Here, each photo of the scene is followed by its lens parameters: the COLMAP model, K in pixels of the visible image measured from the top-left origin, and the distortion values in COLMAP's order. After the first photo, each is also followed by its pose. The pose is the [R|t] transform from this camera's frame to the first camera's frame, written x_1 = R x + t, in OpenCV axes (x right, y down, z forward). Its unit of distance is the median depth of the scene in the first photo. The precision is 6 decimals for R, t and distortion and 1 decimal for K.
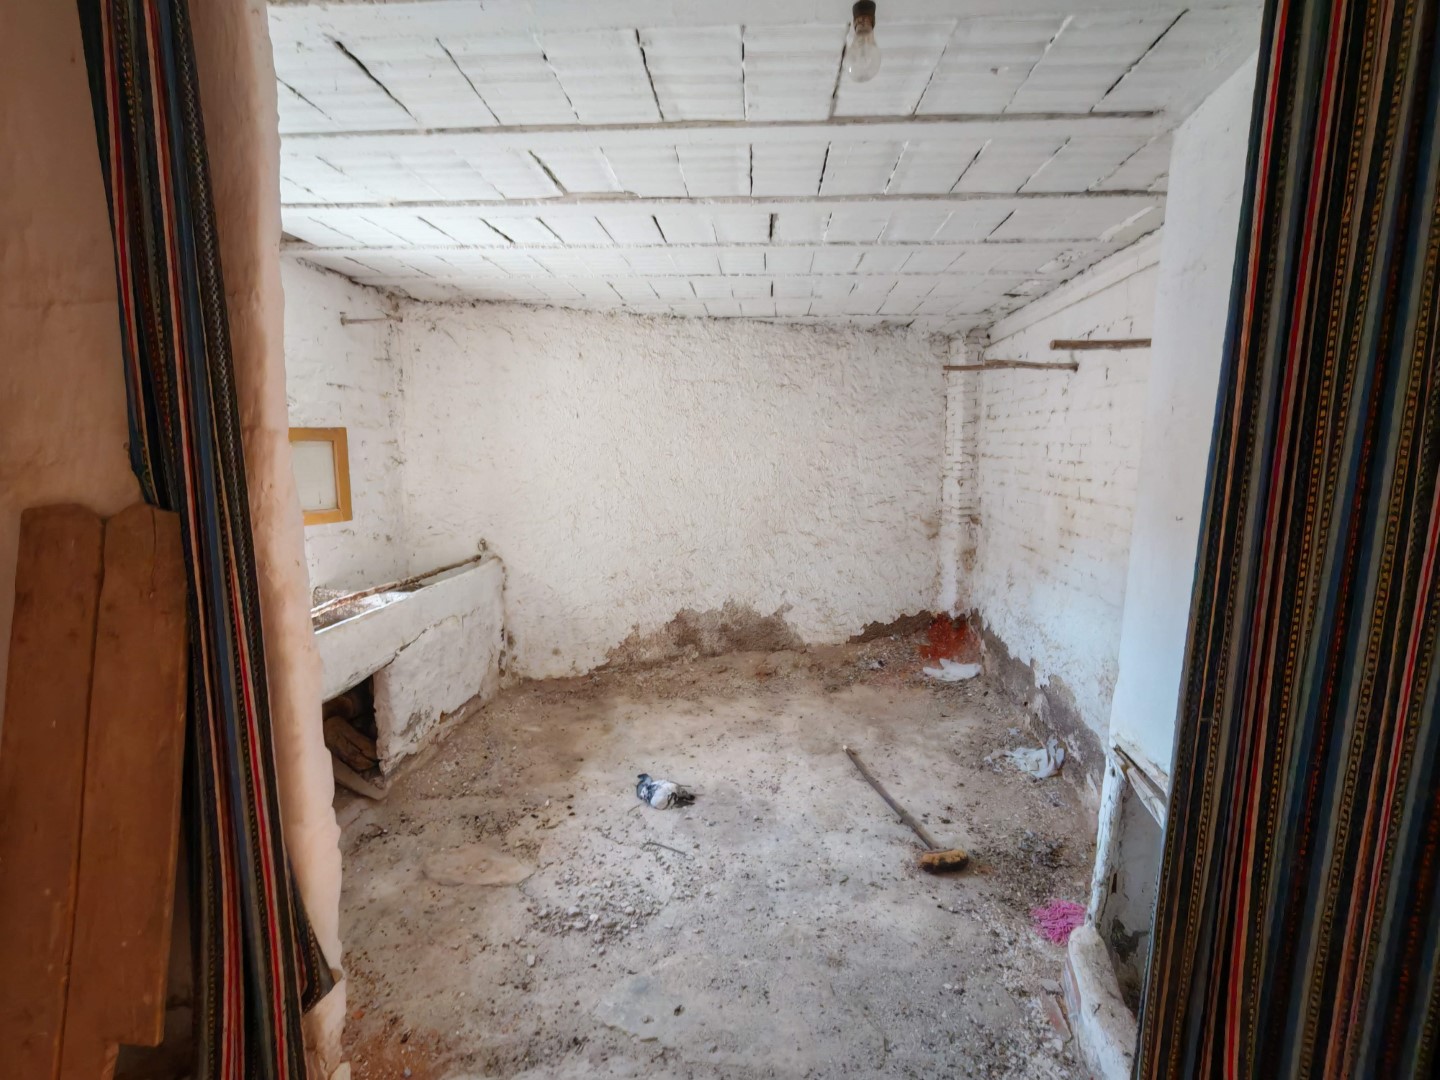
lens RADIAL K [[662.5, 0, 717.7], [0, 662.5, 542.2], [0, 0, 1]] dist [-0.001342, 0.001416]
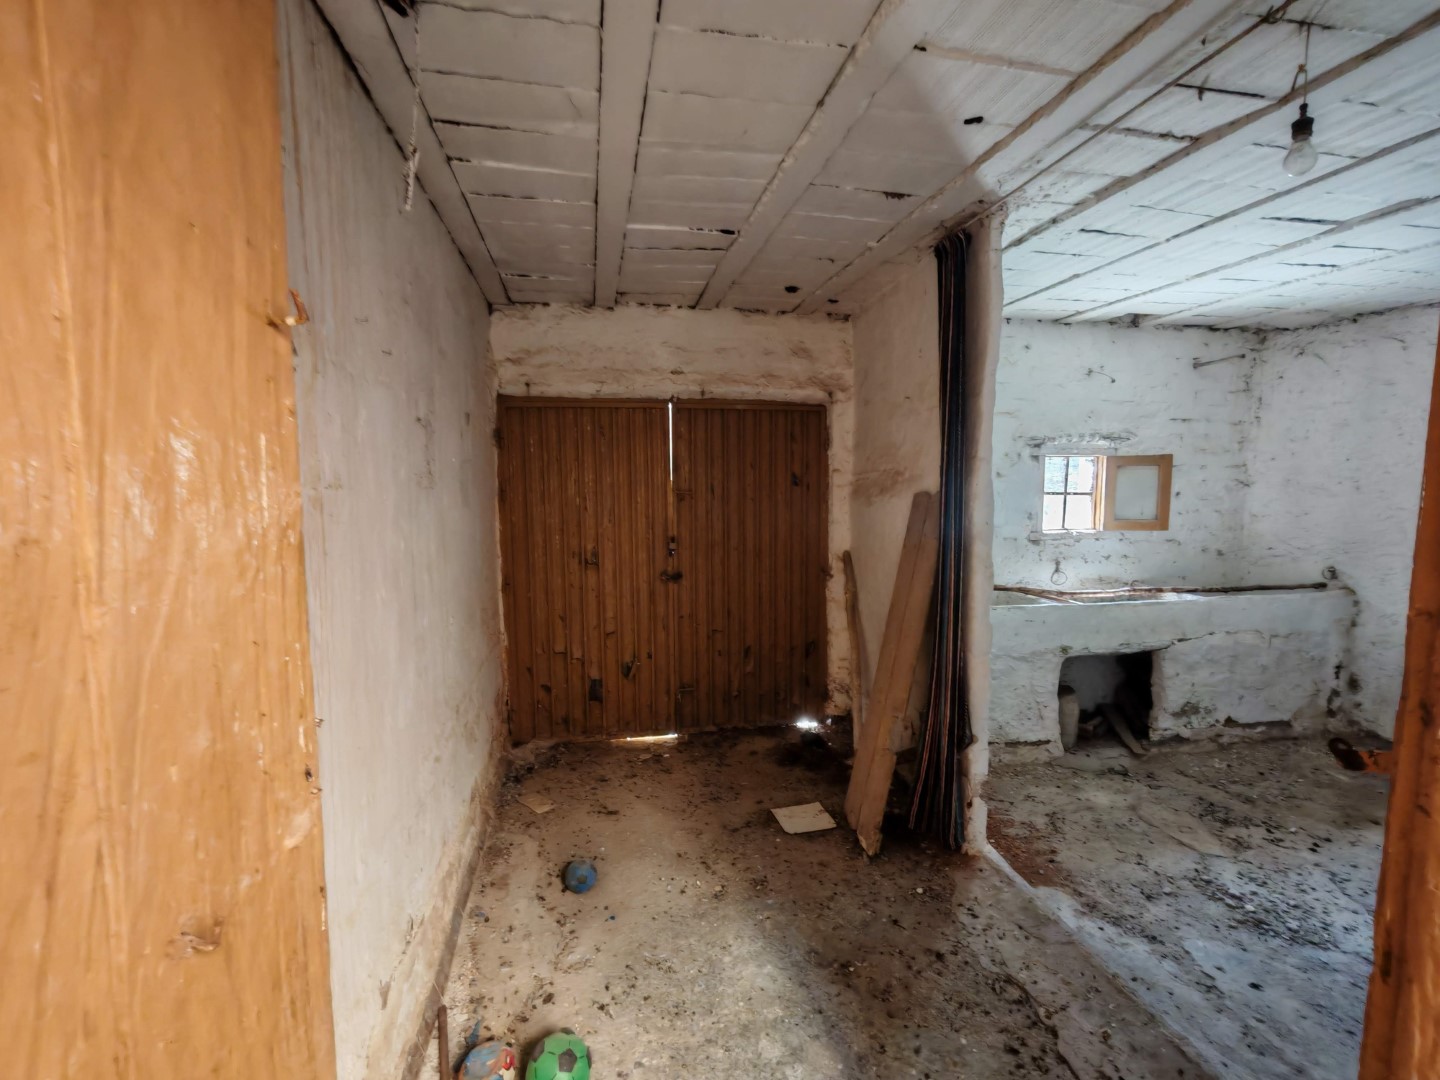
lens RADIAL K [[662.5, 0, 720.0], [0, 662.5, 541.8], [0, 0, 1]] dist [-0.001342, 0.001416]
pose [[0.270207, 0.088692, -0.958709, 0.393115], [-0.133486, 0.989583, 0.053926, 0.032190], [0.953504, 0.113403, 0.279231, -0.119754]]
